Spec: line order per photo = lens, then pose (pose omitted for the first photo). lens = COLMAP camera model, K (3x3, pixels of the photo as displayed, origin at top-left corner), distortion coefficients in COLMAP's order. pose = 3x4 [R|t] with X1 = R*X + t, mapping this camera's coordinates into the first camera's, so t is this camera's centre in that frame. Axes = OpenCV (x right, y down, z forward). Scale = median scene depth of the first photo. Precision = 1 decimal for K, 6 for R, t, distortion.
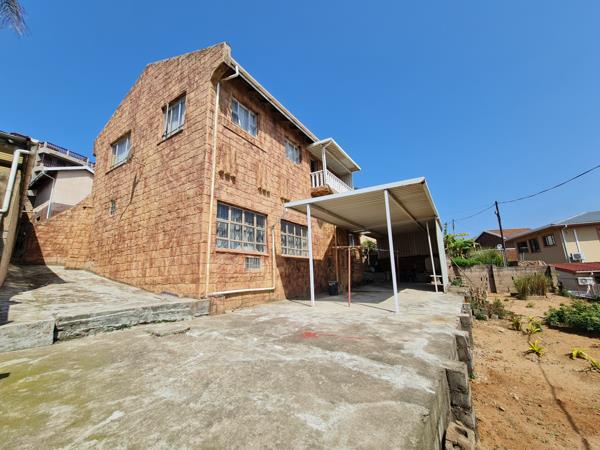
lens RADIAL K [[244.9, 0, 300.0], [0, 244.9, 225.0], [0, 0, 1]] dist [-0.001507, 0.000085]
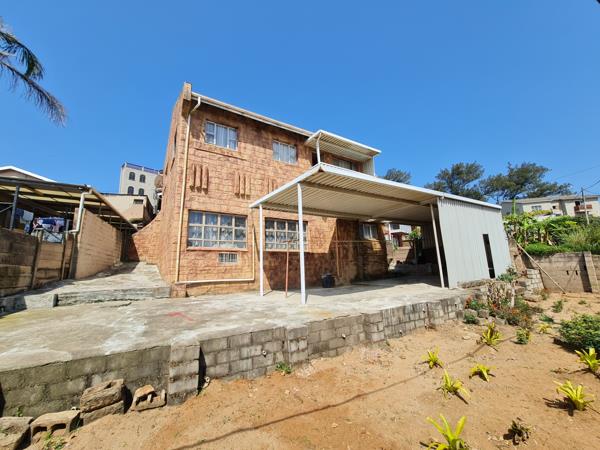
lens RADIAL K [[244.9, 0, 300.0], [0, 244.9, 225.0], [0, 0, 1]] dist [-0.001507, 0.000085]
pose [[0.904951, -0.075484, -0.418767, 0.573315], [0.087917, 0.996073, 0.010442, 0.012954], [0.416334, -0.046266, 0.908034, 0.066228]]
